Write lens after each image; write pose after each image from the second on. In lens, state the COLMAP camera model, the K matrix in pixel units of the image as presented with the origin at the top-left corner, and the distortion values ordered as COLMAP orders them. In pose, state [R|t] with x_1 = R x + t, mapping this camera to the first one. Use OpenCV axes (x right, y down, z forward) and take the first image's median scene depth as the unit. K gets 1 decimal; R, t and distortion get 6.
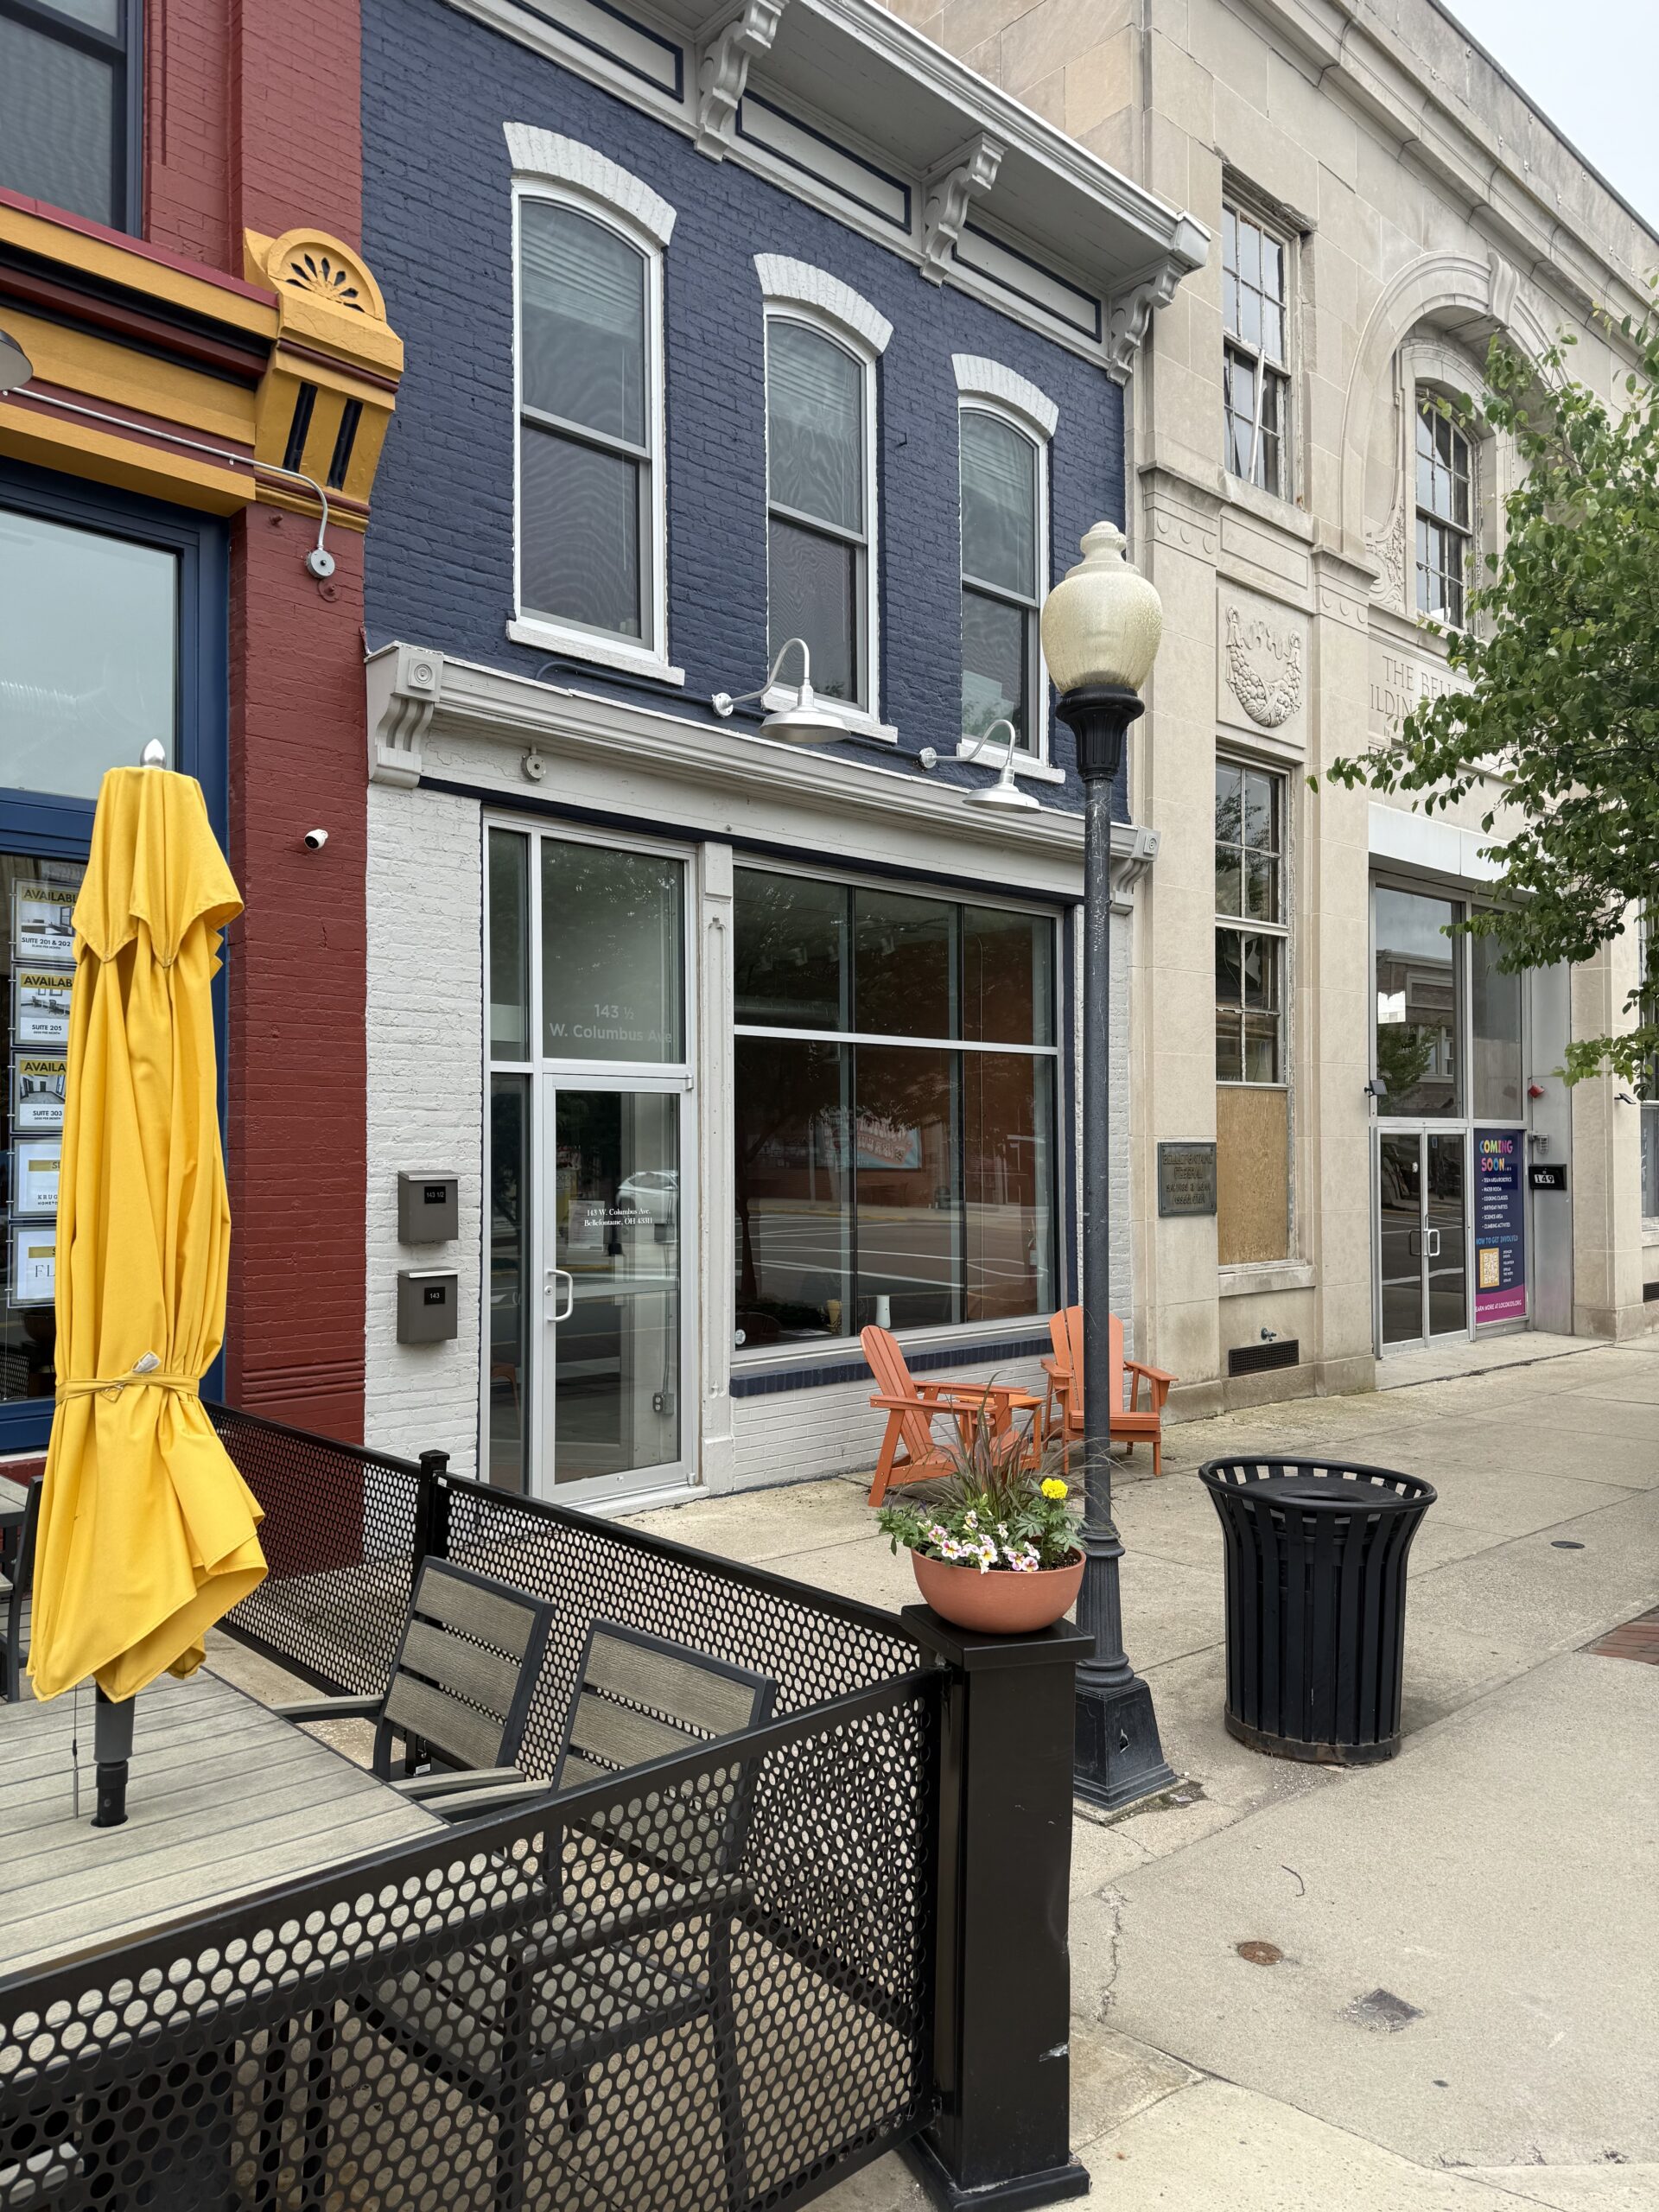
lens RADIAL K [[1556.7, 0, 827.9], [0, 1556.7, 1115.8], [0, 0, 1]] dist [-0.001160, -0.018235]
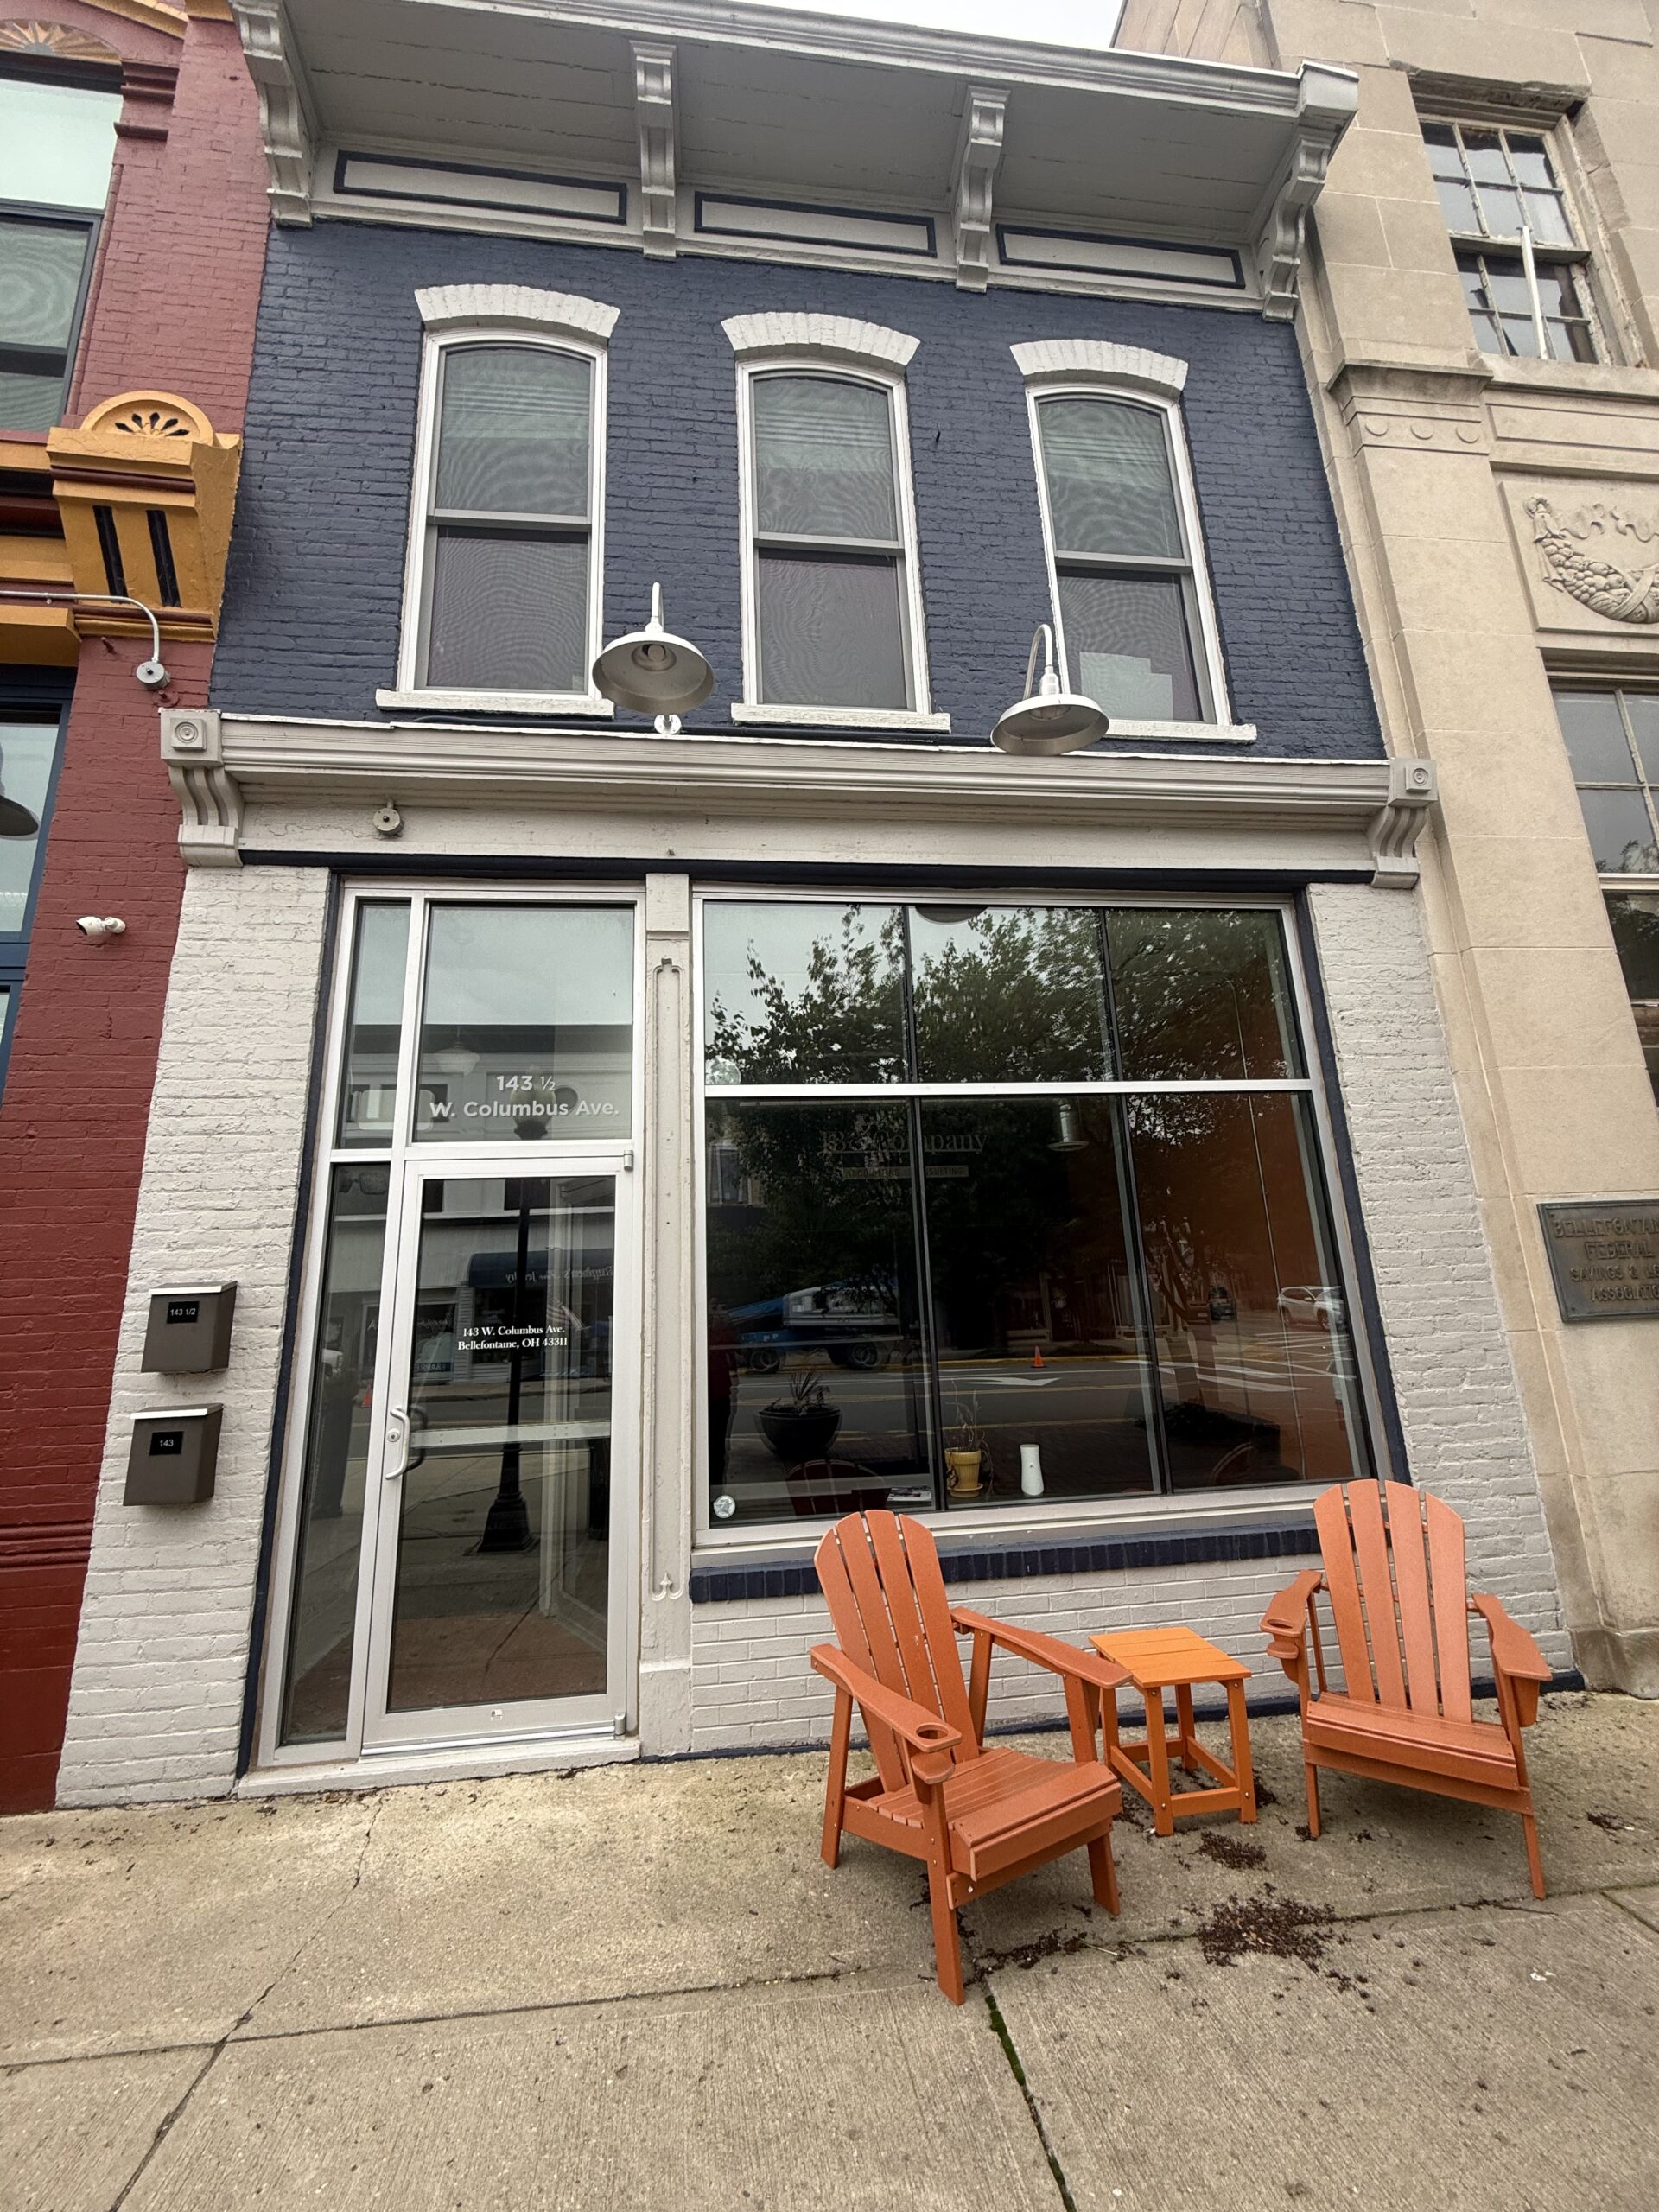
lens RADIAL K [[892.3, 0, 793.3], [0, 892.3, 1106.3], [0, 0, 1]] dist [-0.008655, 0.001650]
pose [[0.799828, -0.164526, -0.577240, 0.267288], [0.052191, 0.977120, -0.206185, 0.054374], [0.597956, 0.134786, 0.790115, 0.756053]]
